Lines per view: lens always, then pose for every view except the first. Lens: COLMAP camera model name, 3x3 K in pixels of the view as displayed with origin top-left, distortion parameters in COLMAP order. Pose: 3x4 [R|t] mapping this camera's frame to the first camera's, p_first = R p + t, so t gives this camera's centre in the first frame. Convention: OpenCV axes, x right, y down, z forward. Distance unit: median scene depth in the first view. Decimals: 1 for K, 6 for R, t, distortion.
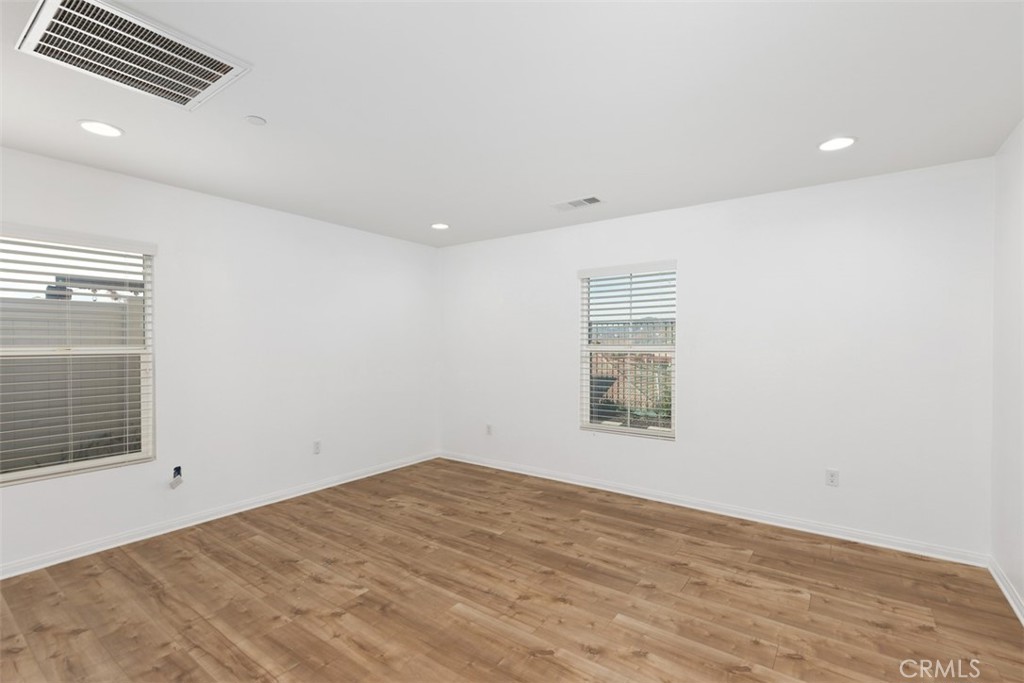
lens RADIAL K [[469.7, 0, 512.0], [0, 469.7, 341.5], [0, 0, 1]] dist [0.005258, 0.000894]
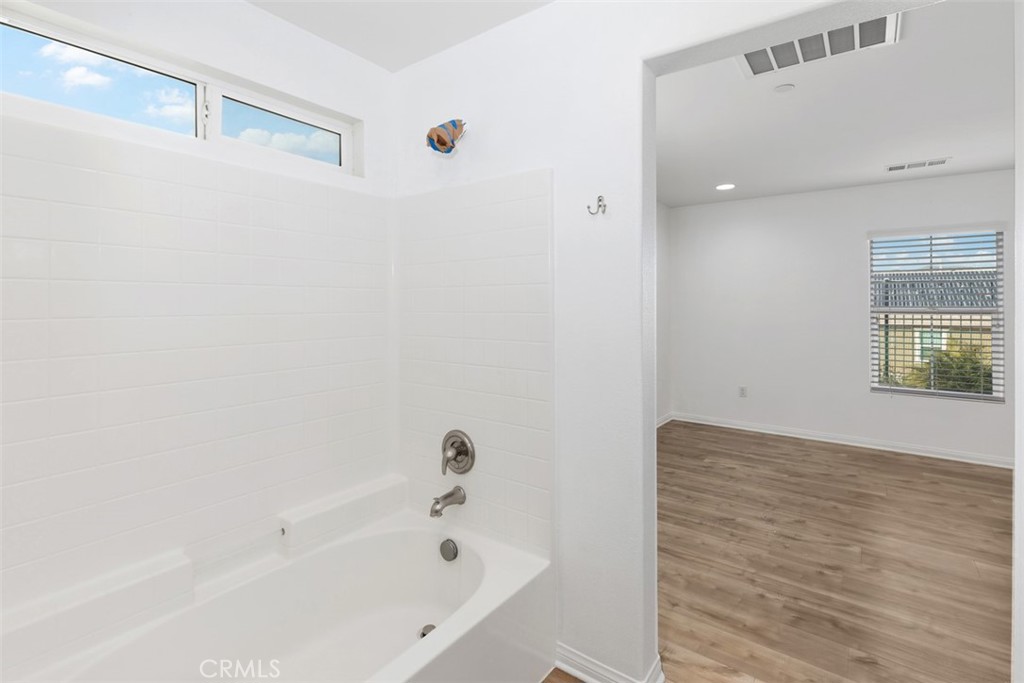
lens RADIAL K [[471.1, 0, 512.0], [0, 471.1, 341.5], [0, 0, 1]] dist [0.000355, -0.000031]
pose [[0.999825, 0.003493, -0.018397, -1.029814], [-0.002045, 0.996939, 0.078151, -0.000217], [0.018614, -0.078100, 0.996772, -0.005062]]
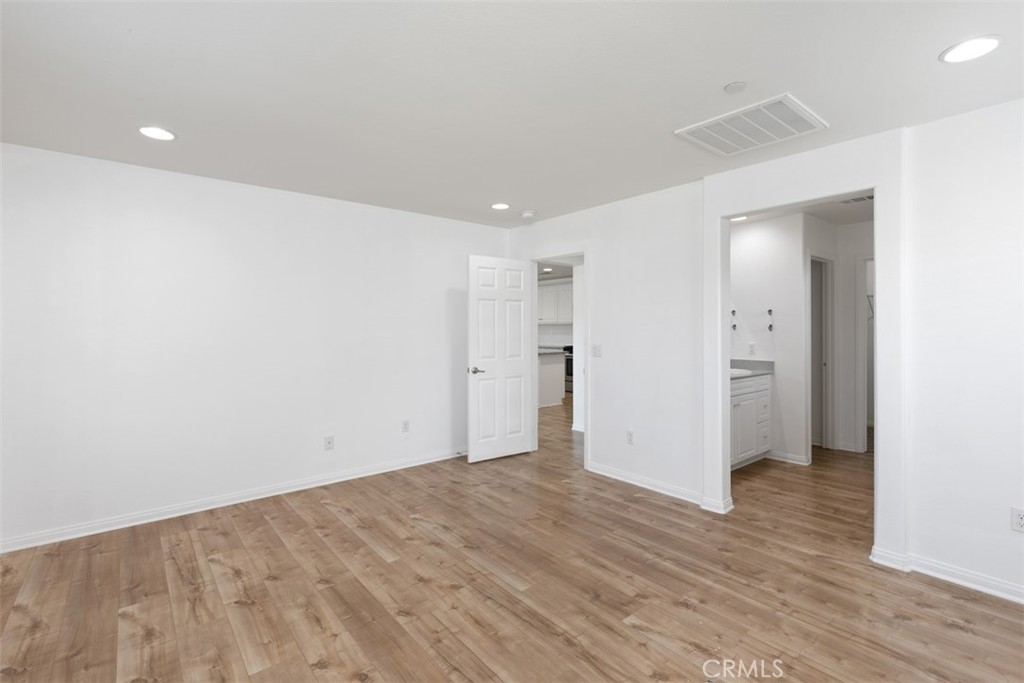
lens RADIAL K [[473.9, 0, 515.8], [0, 473.9, 327.9], [0, 0, 1]] dist [-0.003529, -0.000570]
pose [[-0.970276, 0.002931, 0.241985, -0.319453], [0.002685, 0.999995, -0.001349, 0.006906], [-0.241987, -0.000659, -0.970279, 1.832239]]
